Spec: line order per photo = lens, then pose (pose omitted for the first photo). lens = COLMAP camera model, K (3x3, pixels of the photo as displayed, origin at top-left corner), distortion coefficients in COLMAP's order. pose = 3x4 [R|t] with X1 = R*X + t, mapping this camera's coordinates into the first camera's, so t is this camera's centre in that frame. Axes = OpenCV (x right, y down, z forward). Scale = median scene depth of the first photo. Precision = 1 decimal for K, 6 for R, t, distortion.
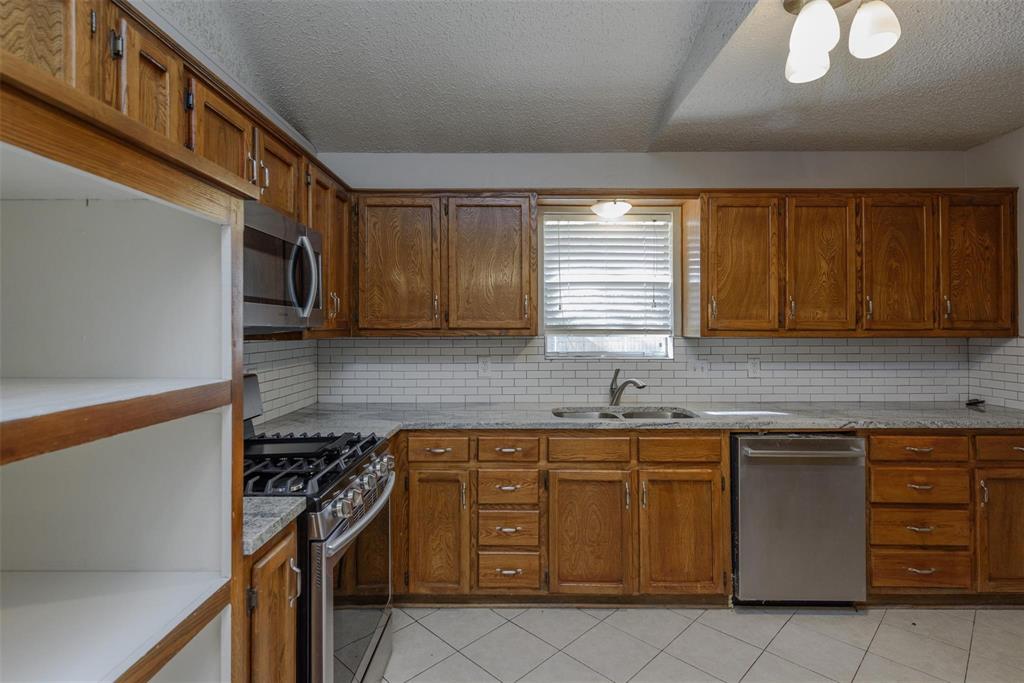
lens RADIAL K [[500.0, 0, 515.2], [0, 500.0, 325.7], [0, 0, 1]] dist [0.012313, -0.004029]
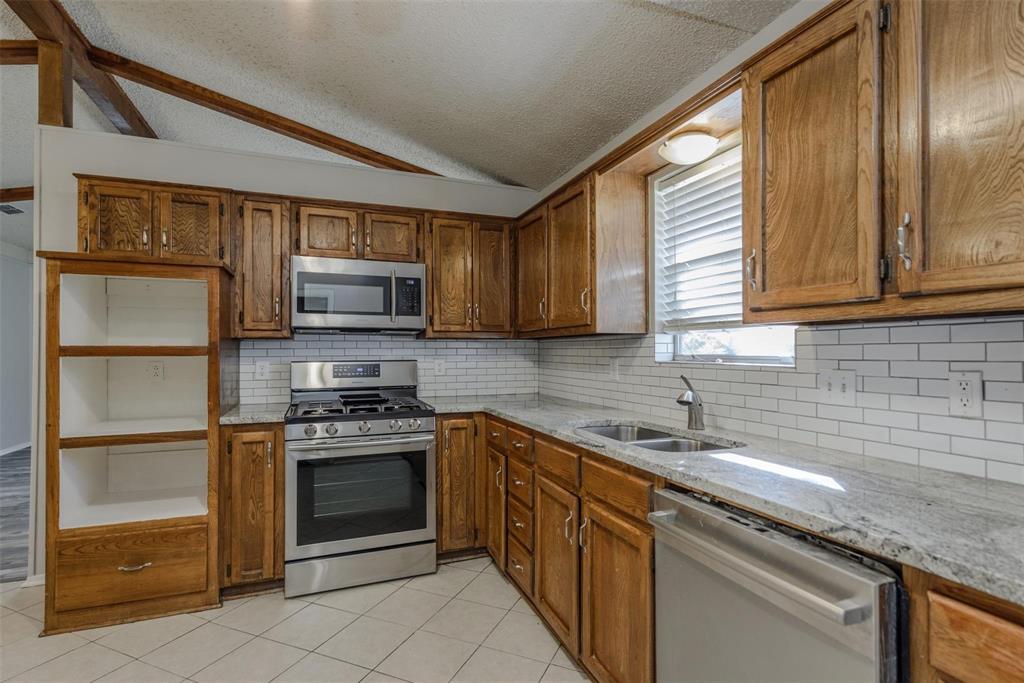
lens RADIAL K [[500.0, 0, 514.0], [0, 500.0, 346.0], [0, 0, 1]] dist [0.012313, -0.004029]
pose [[0.369073, -0.009710, -0.929350, 0.806128], [0.004980, 0.999952, -0.008470, 0.050699], [0.929387, -0.001502, 0.369104, 0.545497]]
